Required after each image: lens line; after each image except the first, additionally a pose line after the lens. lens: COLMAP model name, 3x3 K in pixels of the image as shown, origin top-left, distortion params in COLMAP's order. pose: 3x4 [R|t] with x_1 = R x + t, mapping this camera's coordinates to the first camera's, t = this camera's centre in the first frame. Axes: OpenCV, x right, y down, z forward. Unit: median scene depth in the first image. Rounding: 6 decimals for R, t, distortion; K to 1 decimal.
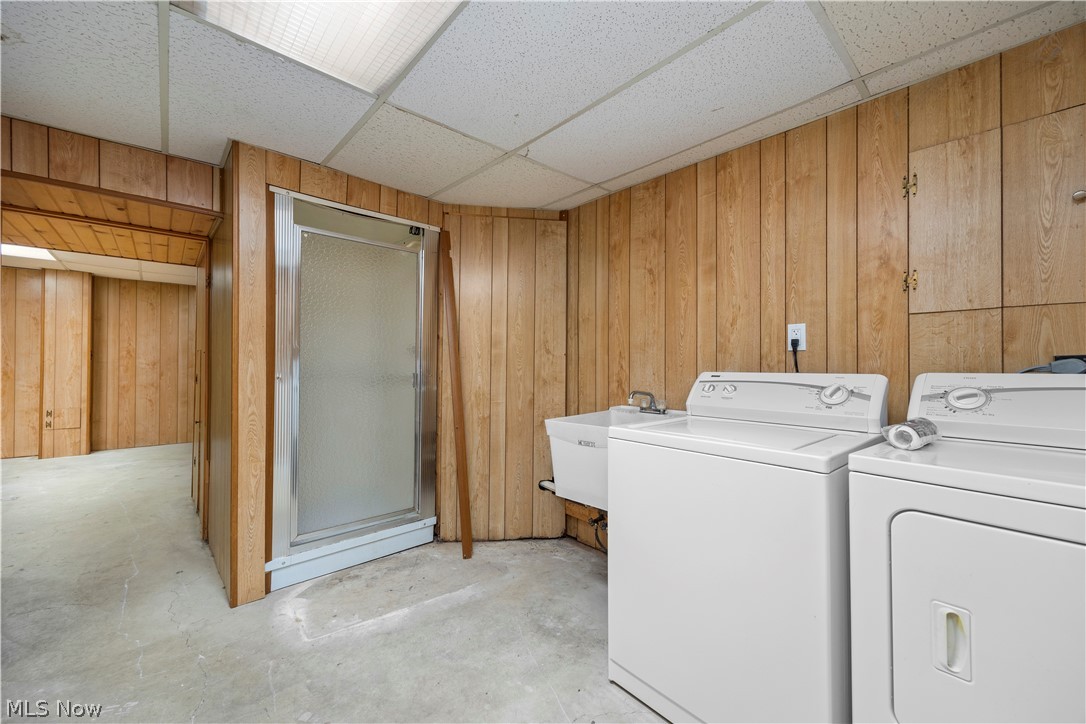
lens RADIAL K [[418.7, 0, 539.1], [0, 418.7, 361.1], [0, 0, 1]] dist [-0.001584, -0.000289]
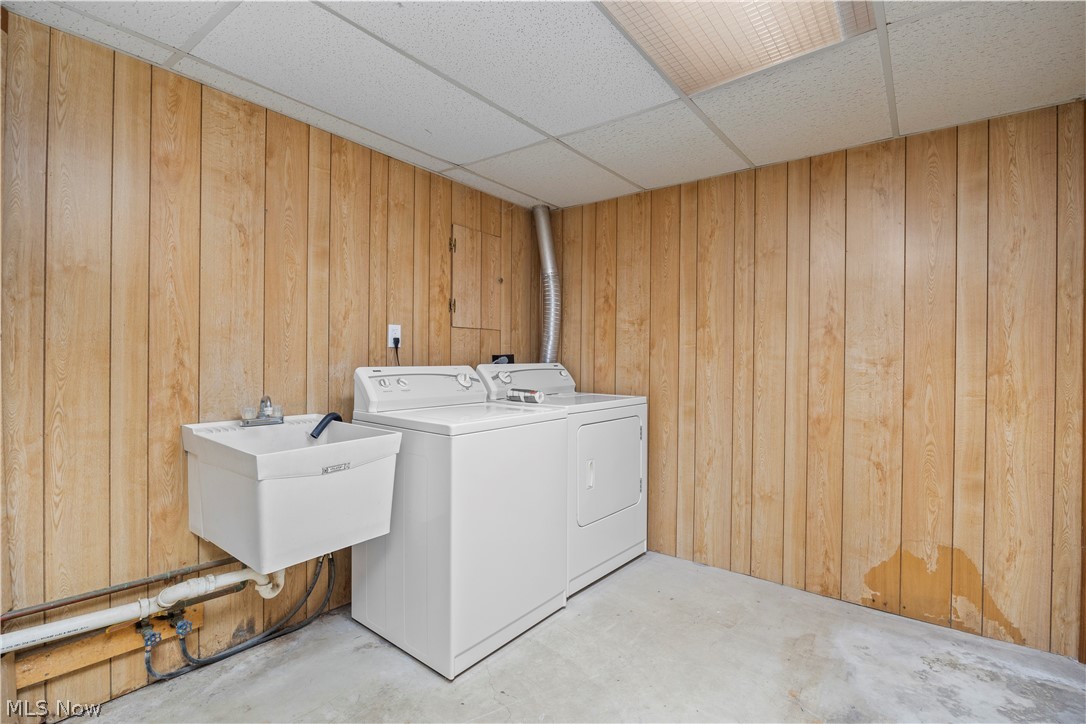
lens RADIAL K [[497.8, 0, 537.6], [0, 497.8, 359.1], [0, 0, 1]] dist [-0.014179, -0.000717]
pose [[-0.168024, -0.004456, 0.985773, -0.767626], [-0.012530, 0.999919, 0.002384, -0.000166], [-0.985703, -0.011951, -0.168066, 0.762415]]
